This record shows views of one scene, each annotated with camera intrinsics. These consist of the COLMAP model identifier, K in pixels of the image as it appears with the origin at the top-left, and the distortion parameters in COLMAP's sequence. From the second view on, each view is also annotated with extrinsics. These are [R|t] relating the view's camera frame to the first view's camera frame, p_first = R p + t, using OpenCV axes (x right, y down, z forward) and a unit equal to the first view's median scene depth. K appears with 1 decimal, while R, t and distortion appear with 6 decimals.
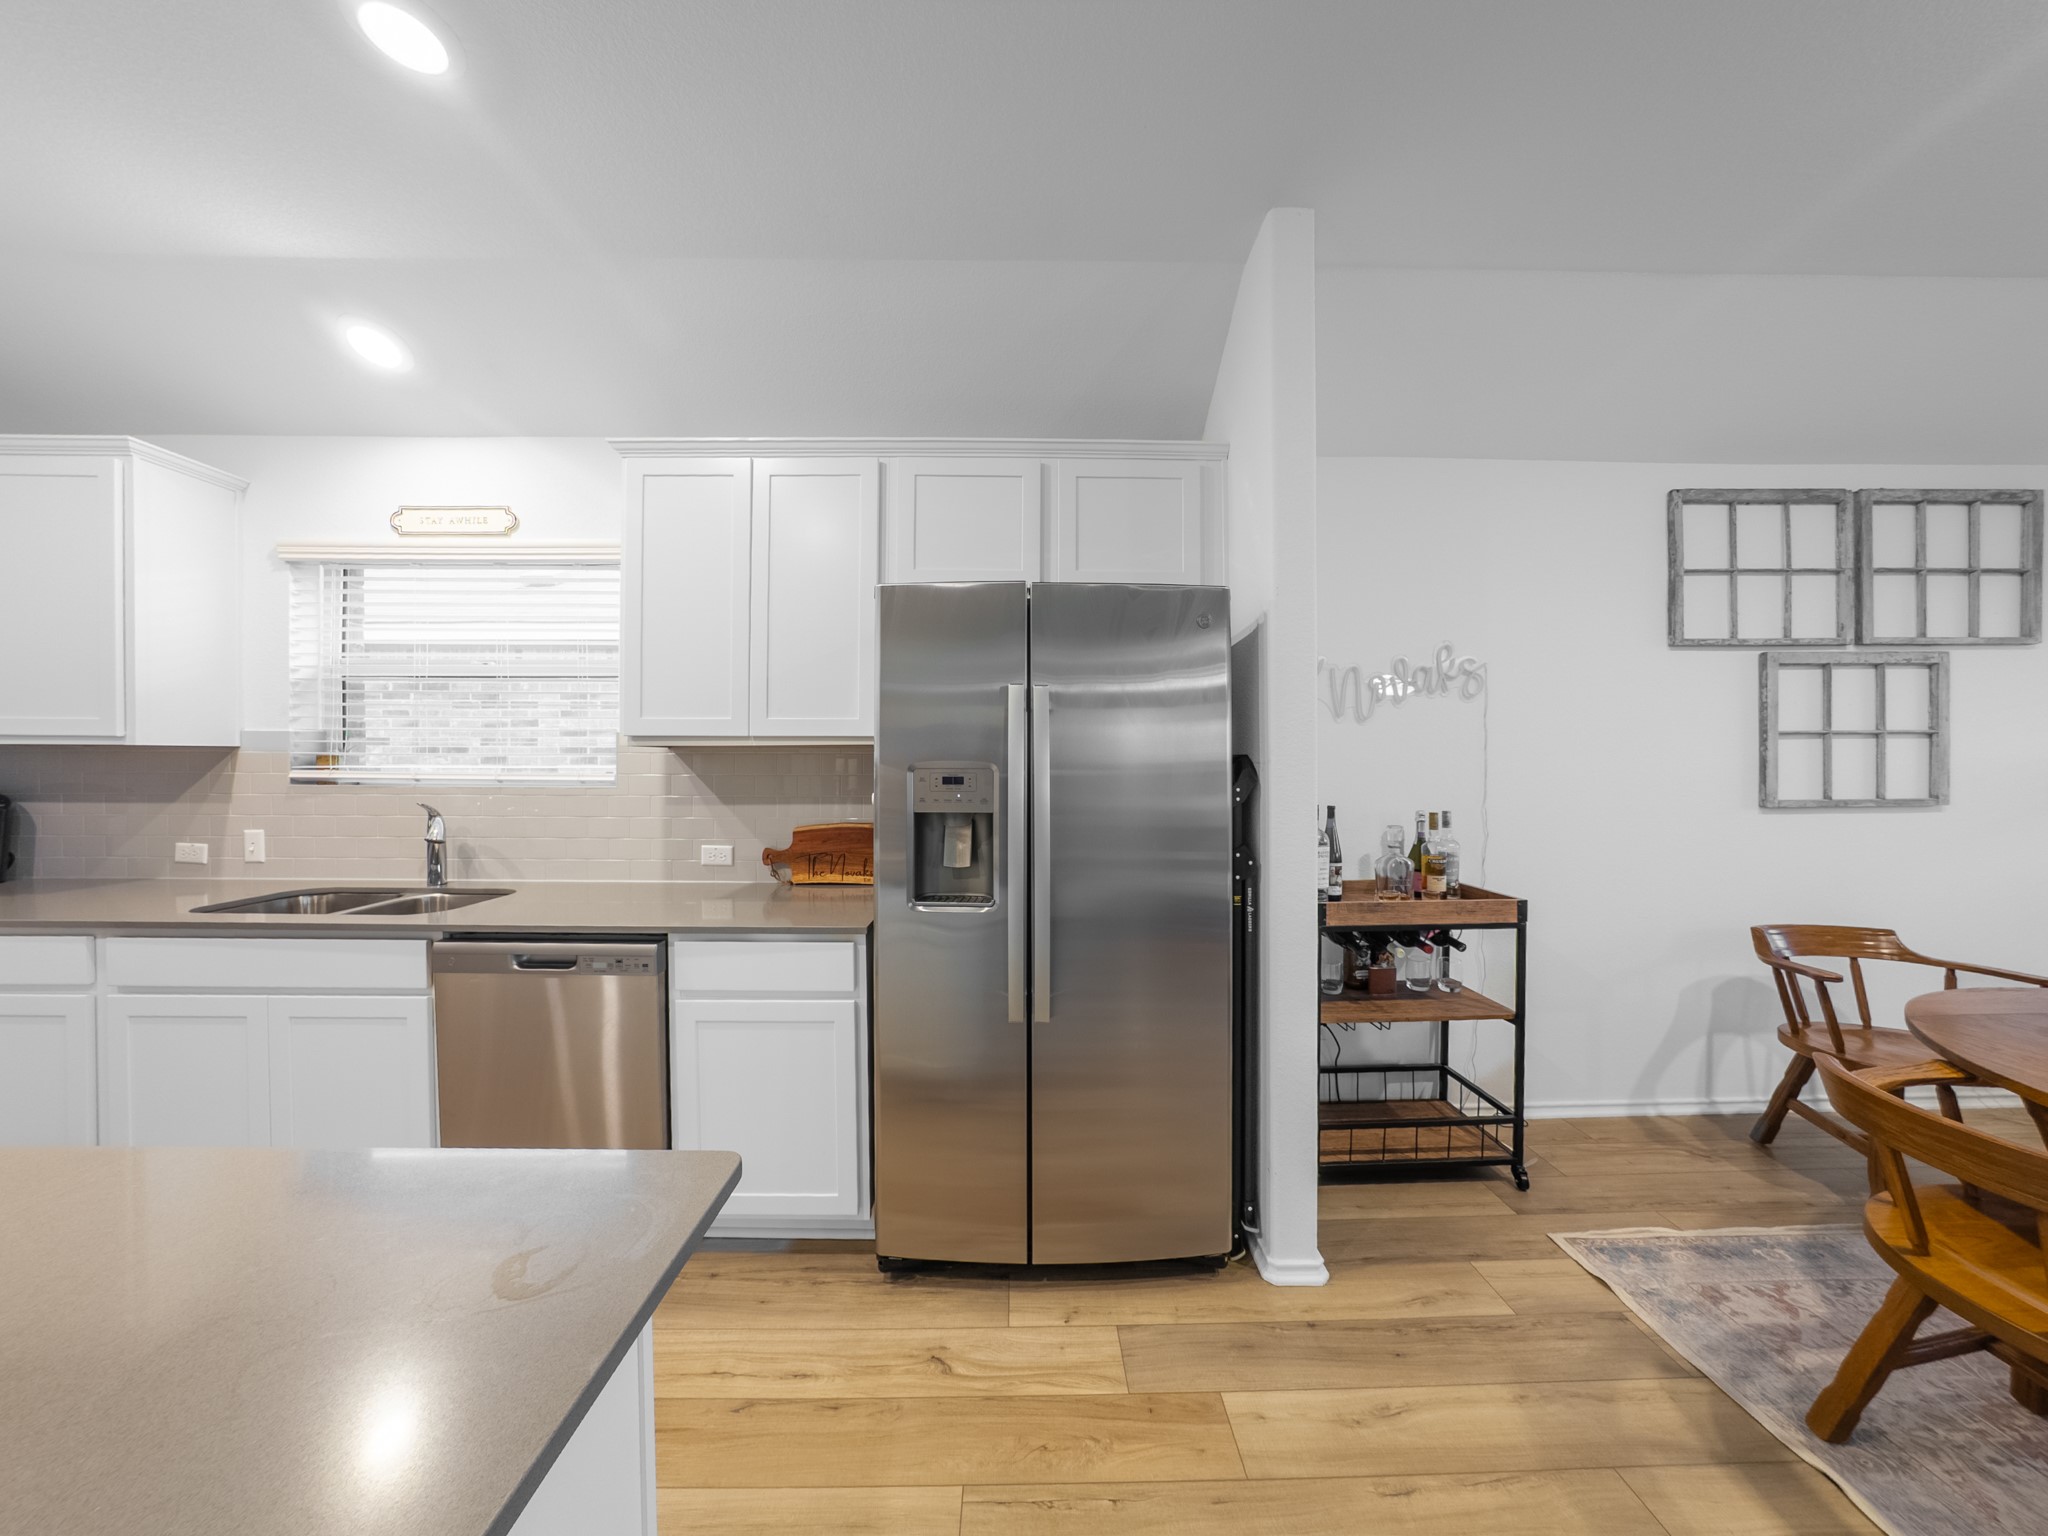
lens RADIAL K [[692.5, 0, 1024.2], [0, 692.5, 764.3], [0, 0, 1]] dist [-0.028603, 0.005195]
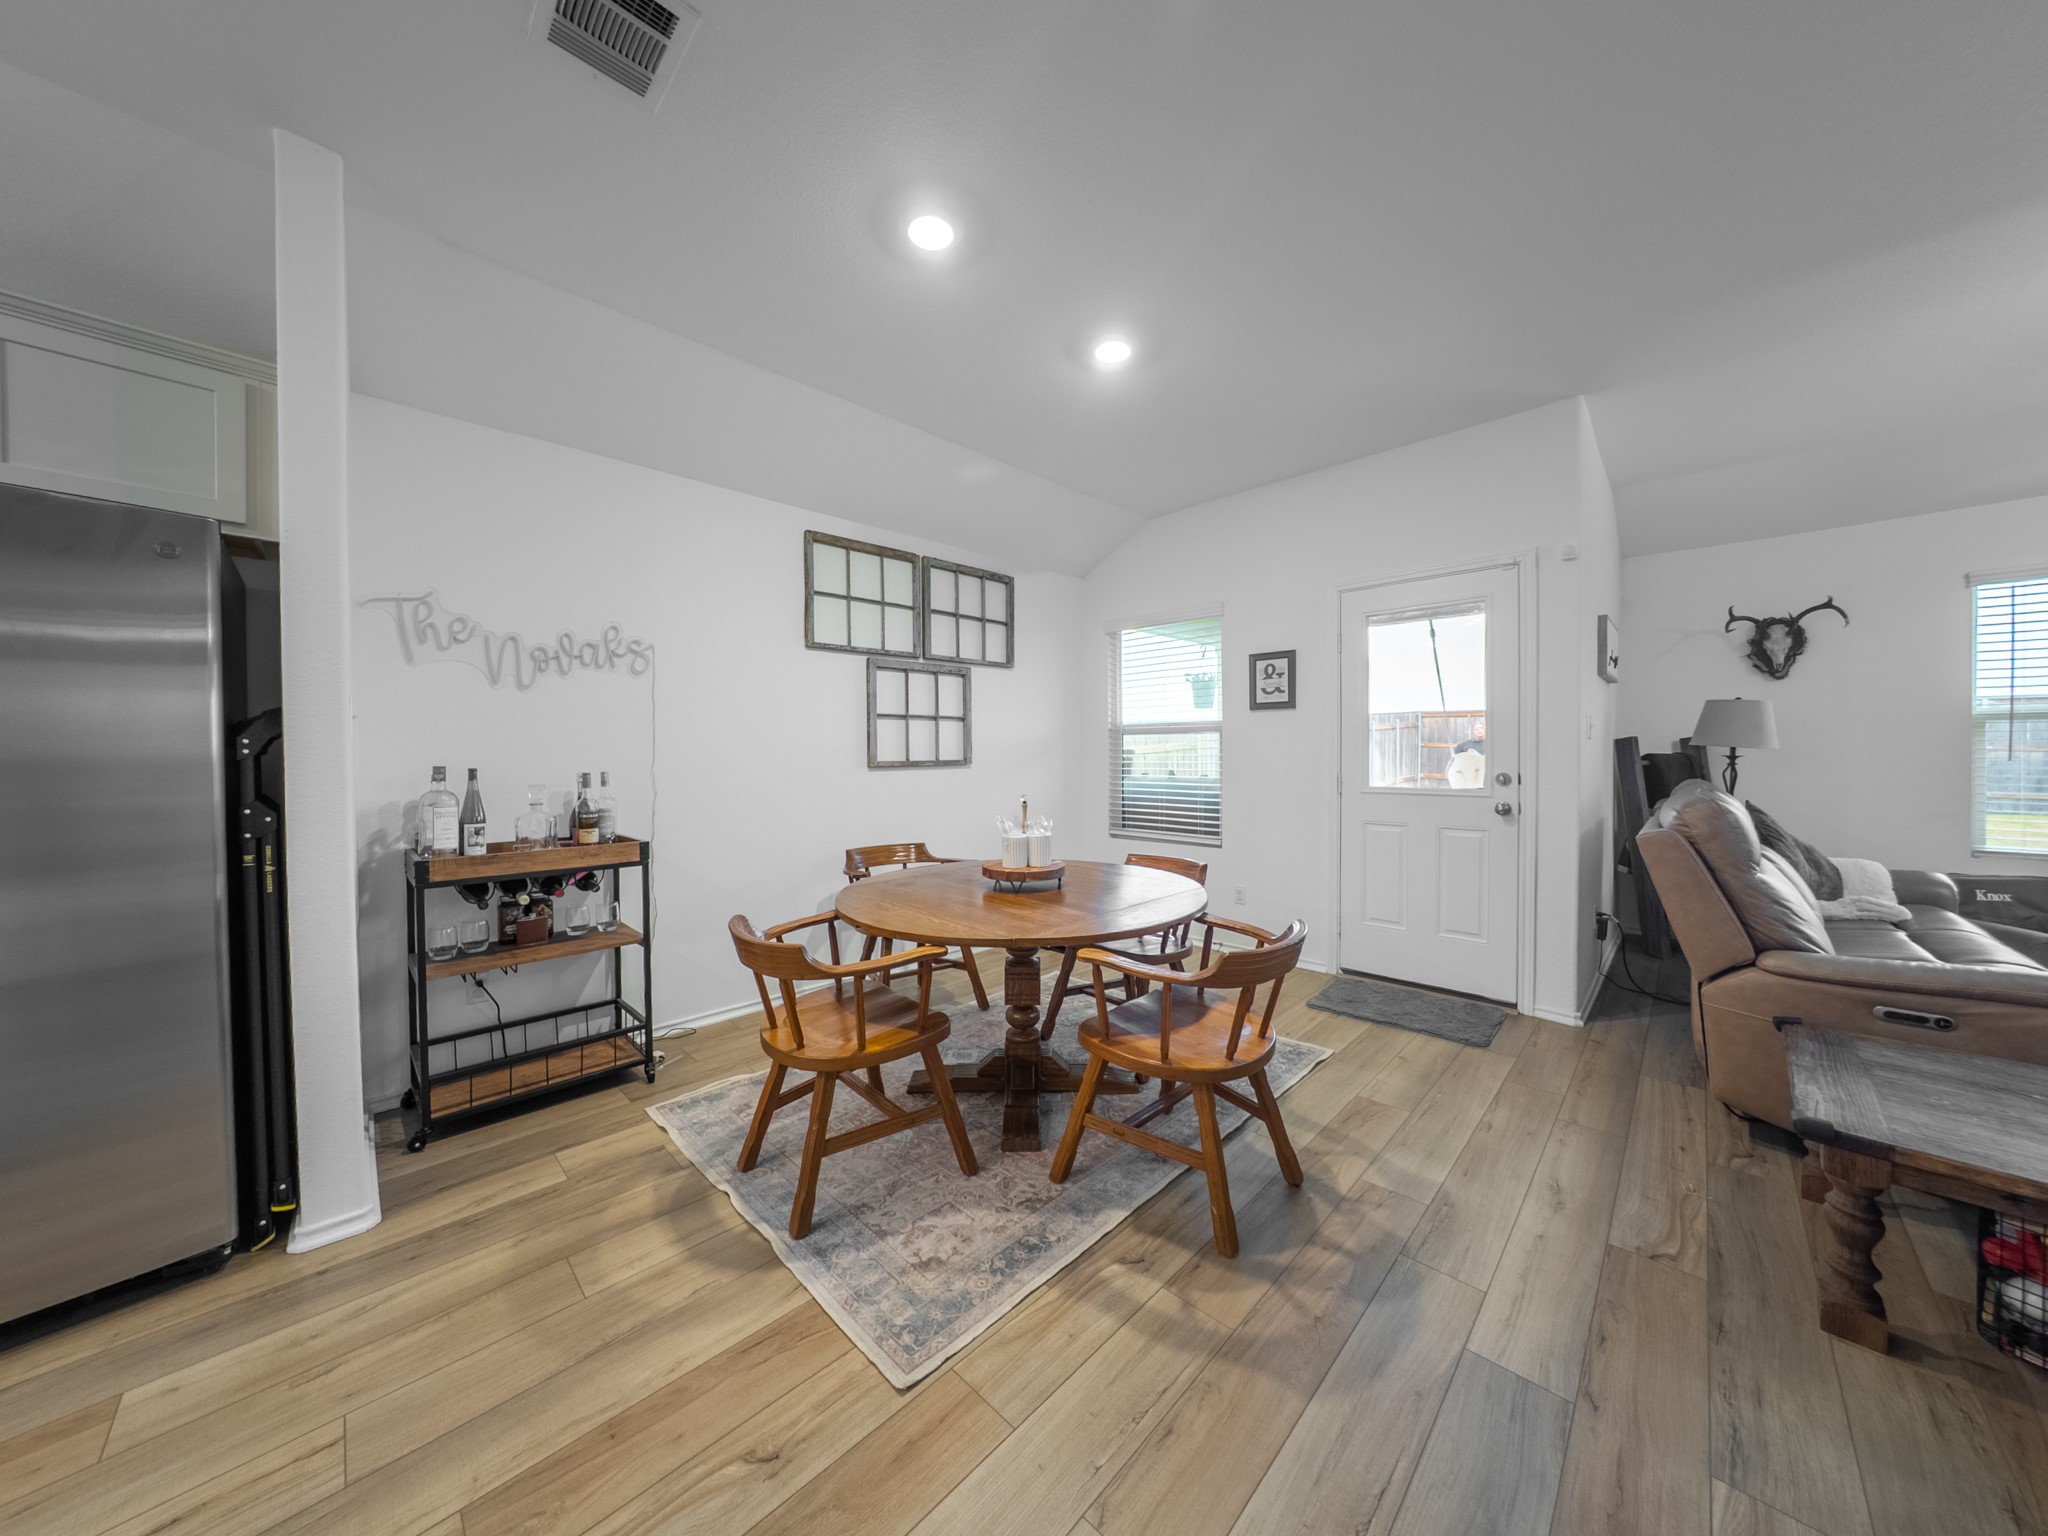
lens RADIAL K [[692.5, 0, 1024.2], [0, 692.5, 764.3], [0, 0, 1]] dist [-0.028603, 0.005195]
pose [[0.714225, -0.012515, 0.699804, 0.320570], [0.008795, 0.999922, 0.008906, 0.051432], [-0.699861, -0.000206, 0.714279, -0.287201]]
